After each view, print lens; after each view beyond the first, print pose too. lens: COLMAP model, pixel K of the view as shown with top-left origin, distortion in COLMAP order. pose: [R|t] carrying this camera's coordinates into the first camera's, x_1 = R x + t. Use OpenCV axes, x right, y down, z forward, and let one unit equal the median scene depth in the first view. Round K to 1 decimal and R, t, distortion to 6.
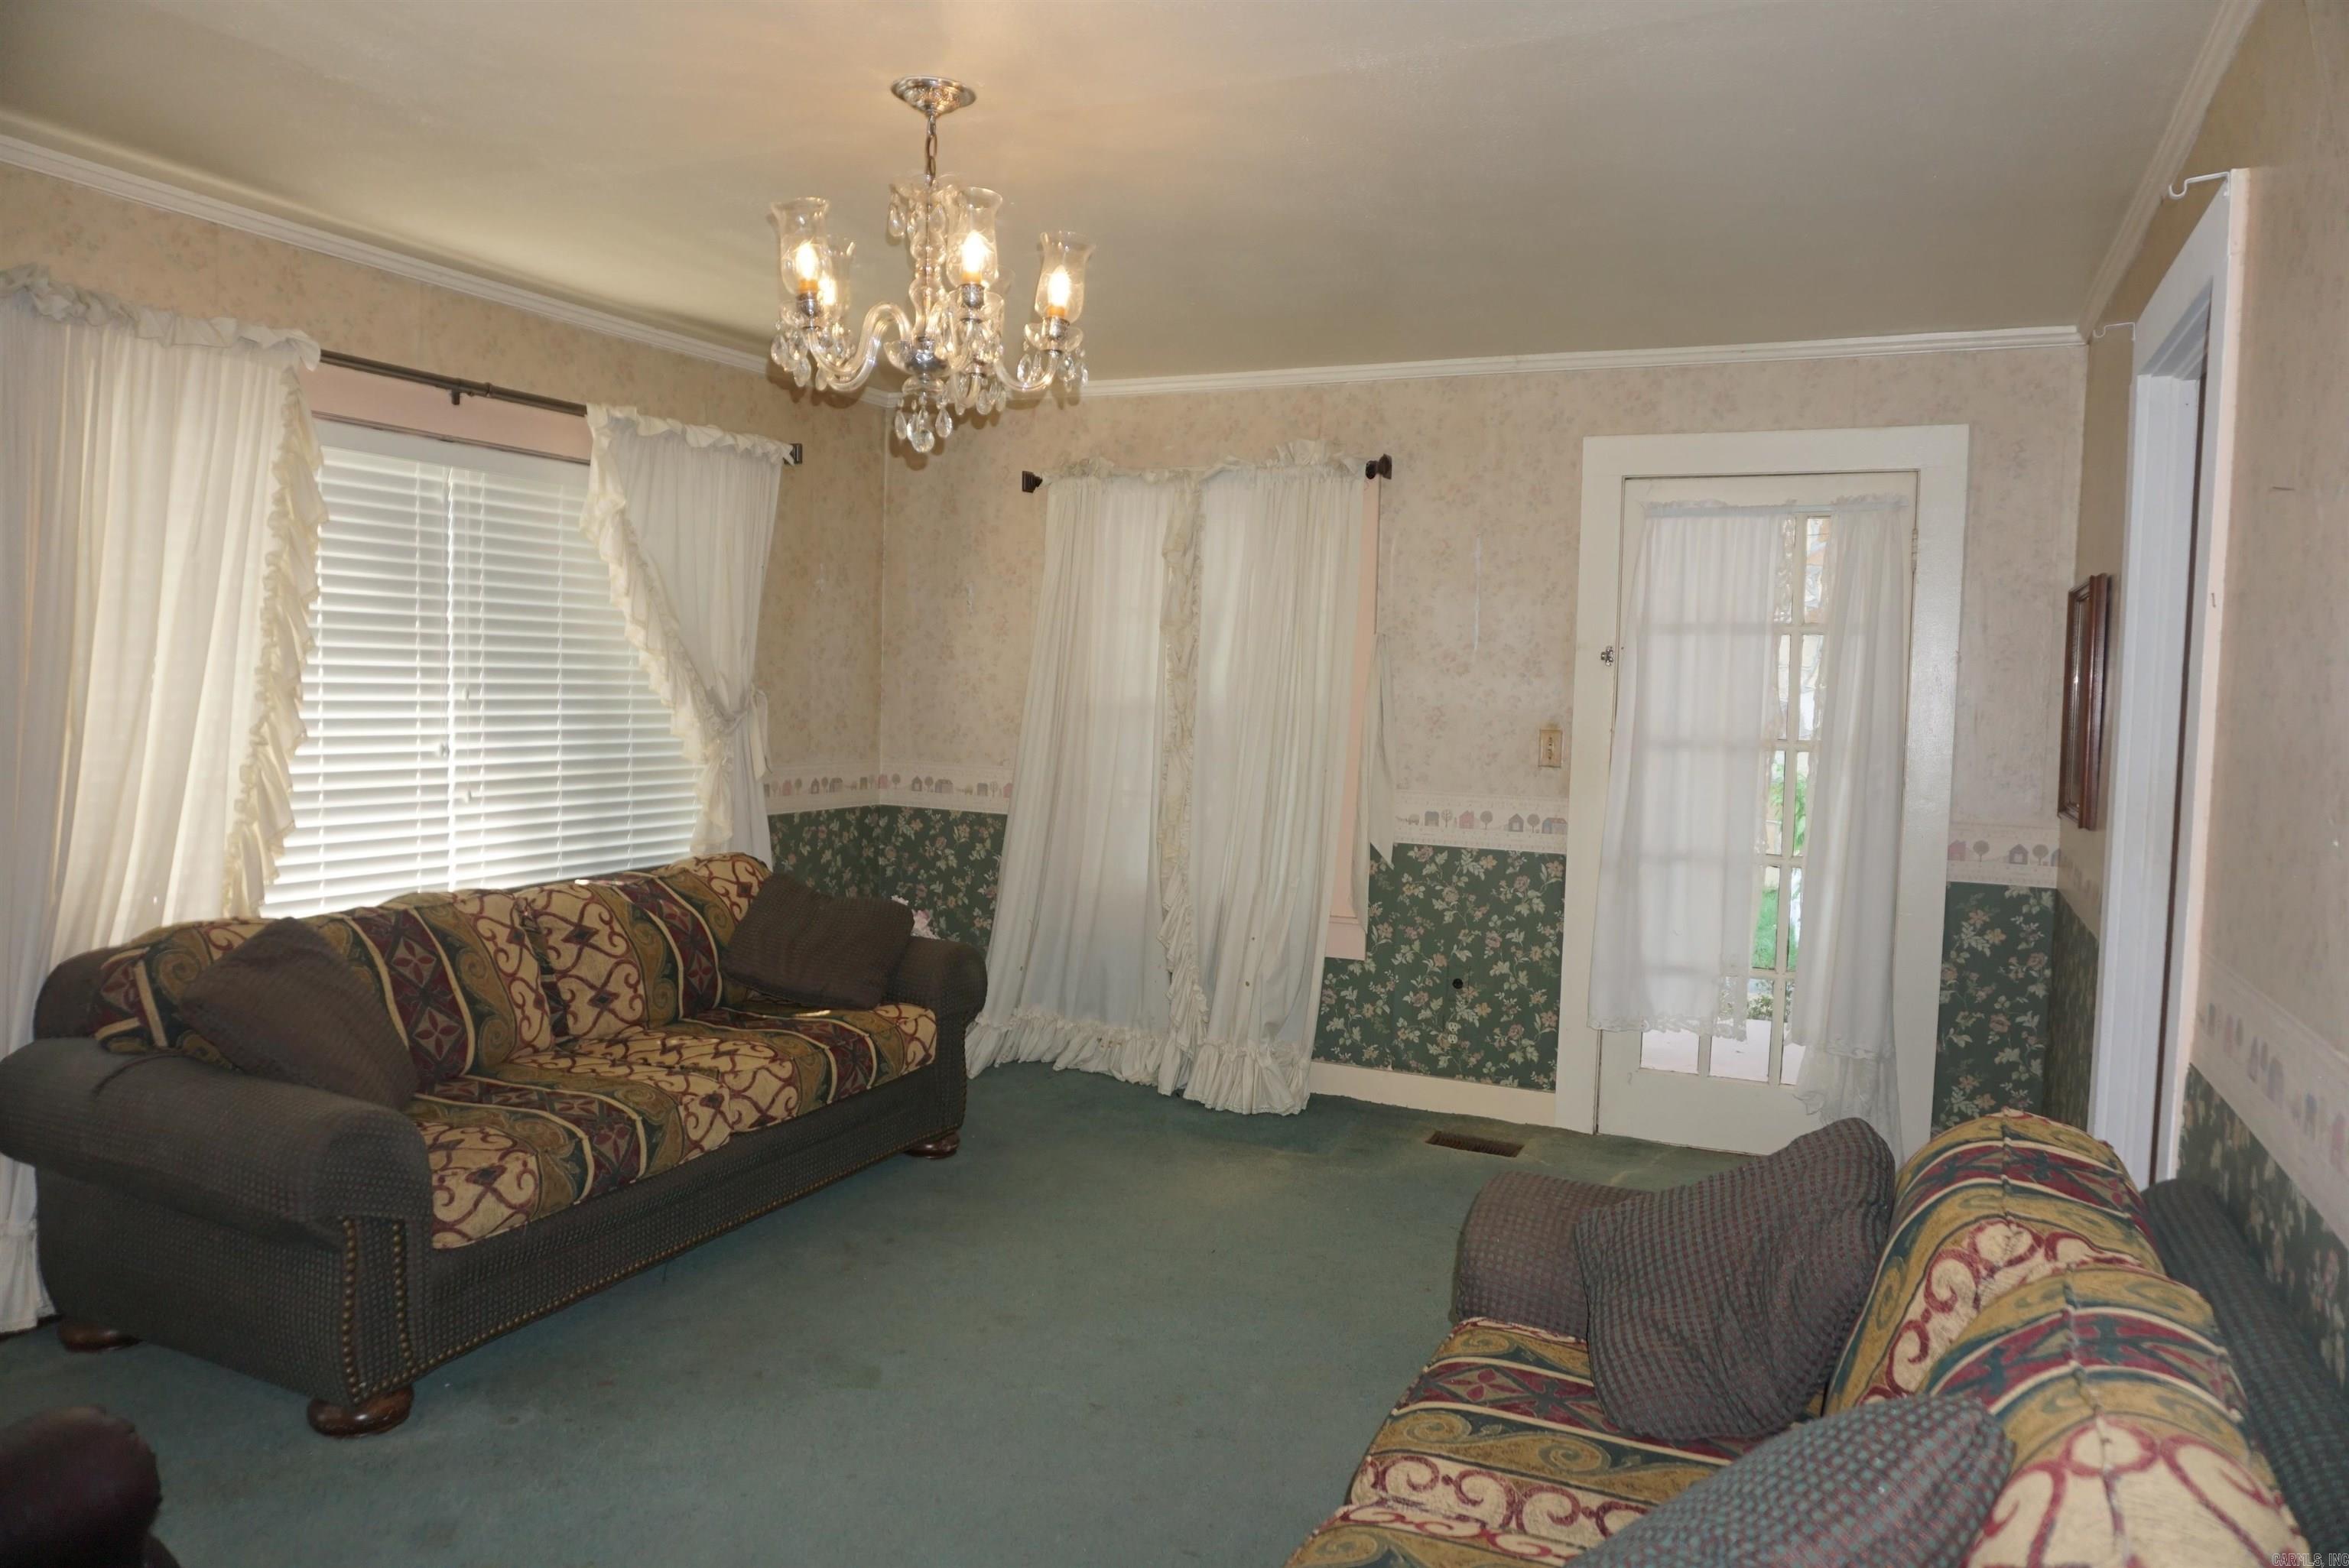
lens RADIAL K [[1581.5, 0, 1174.5], [0, 1581.5, 784.0], [0, 0, 1]] dist [-0.054684, 0.030668]
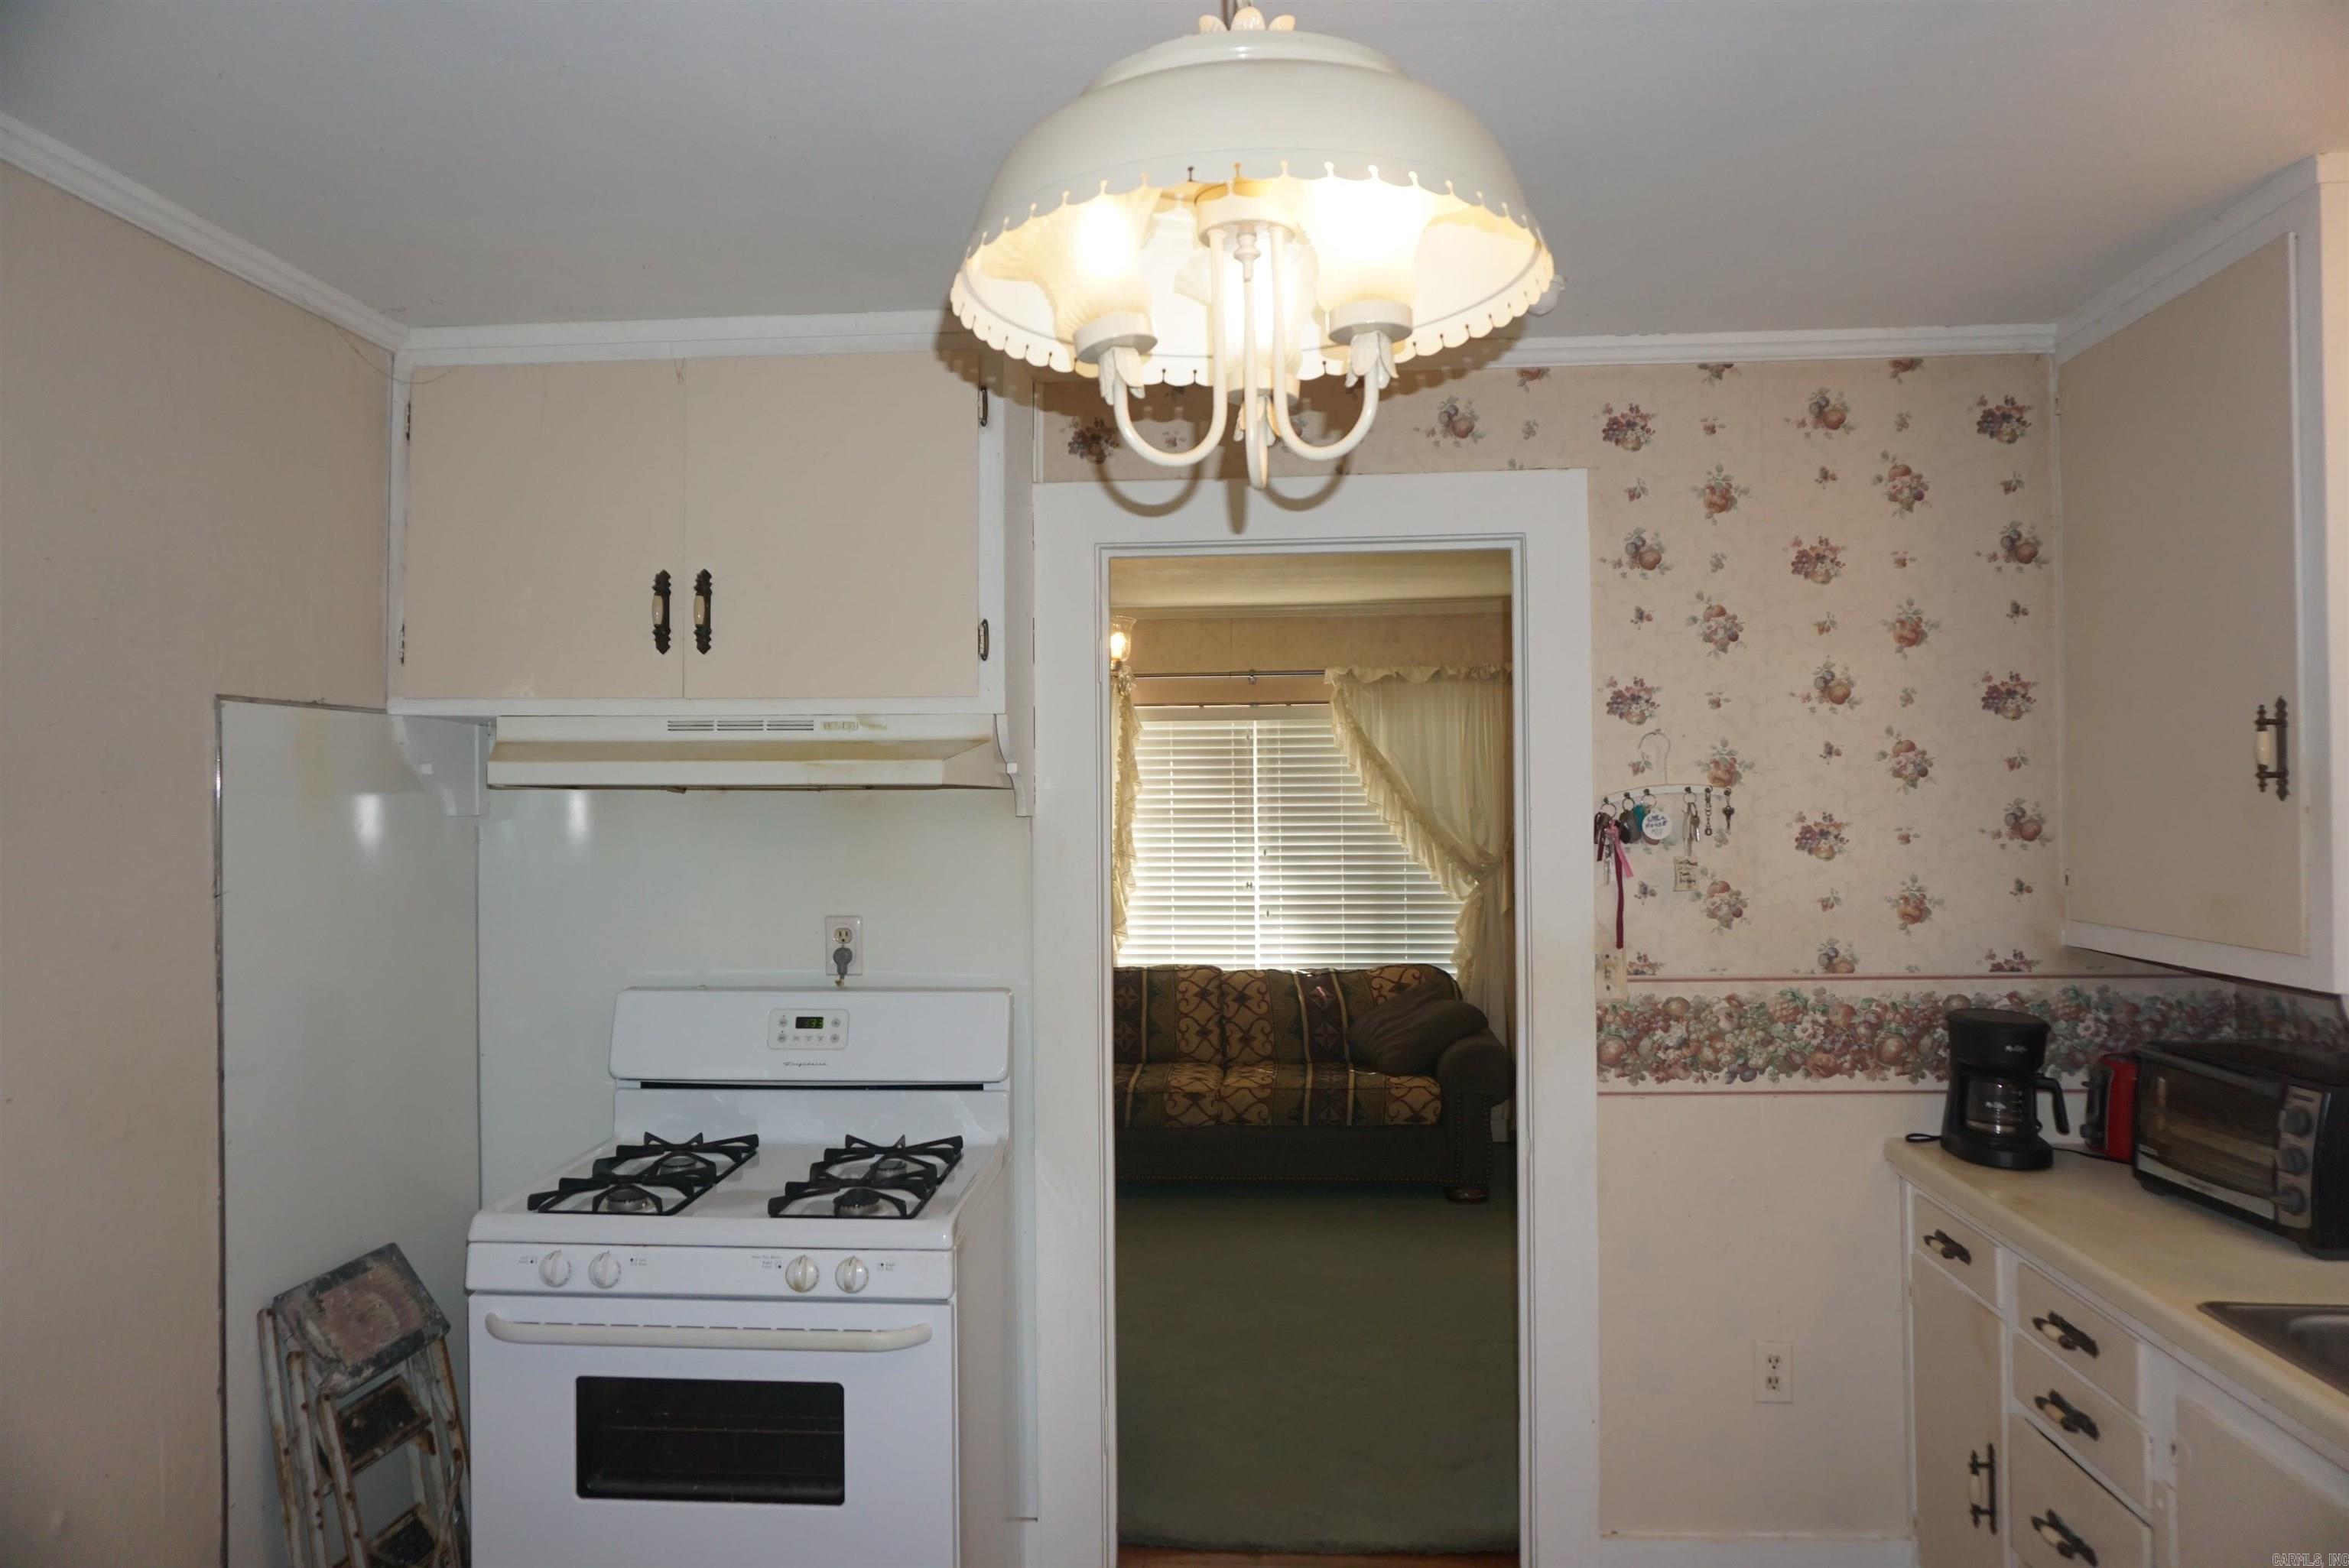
lens RADIAL K [[1556.6, 0, 1158.5], [0, 1556.6, 782.7], [0, 0, 1]] dist [-0.067523, 0.035118]
pose [[0.345708, -0.041450, -0.937426, 1.127852], [-0.043396, 0.997249, -0.060098, -0.028304], [0.937338, 0.061457, 0.342958, 0.335069]]
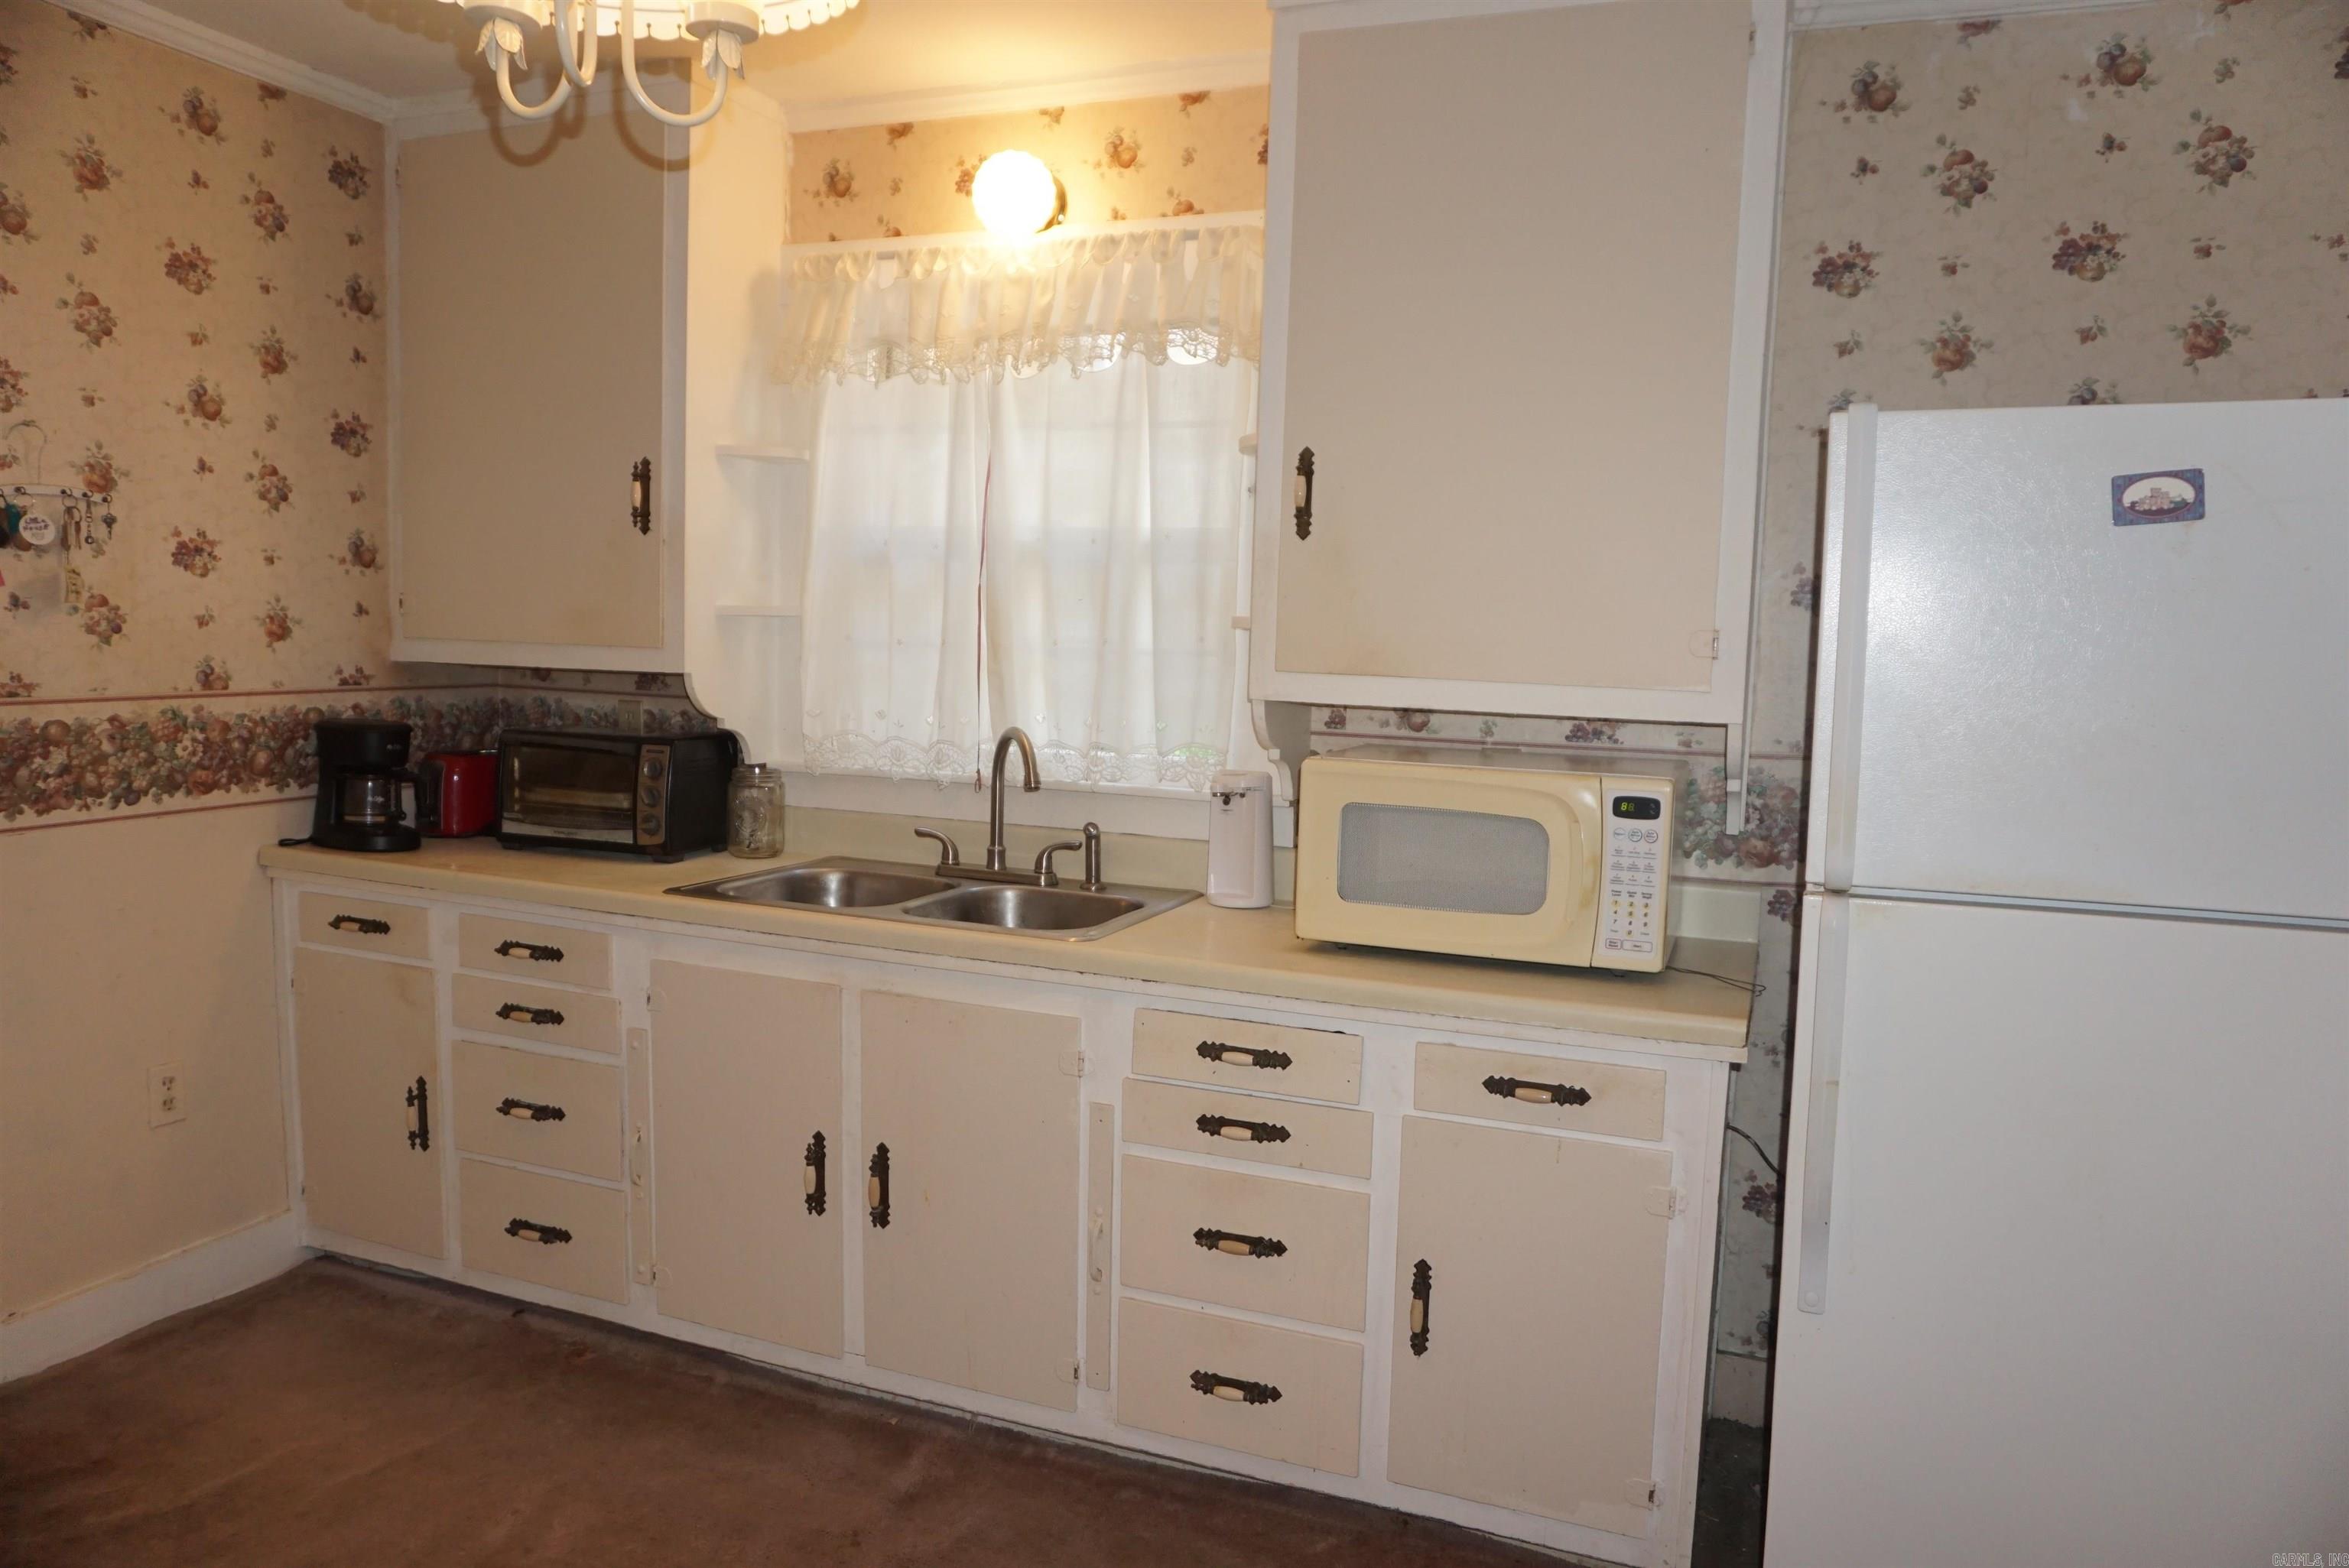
lens RADIAL K [[1558.8, 0, 1178.4], [0, 1558.8, 790.7], [0, 0, 1]] dist [-0.056449, 0.032741]
pose [[0.997090, -0.002894, 0.076173, 0.960242], [-0.000320, 0.999111, 0.042150, 0.020292], [-0.076227, -0.042052, 0.996203, 0.126082]]
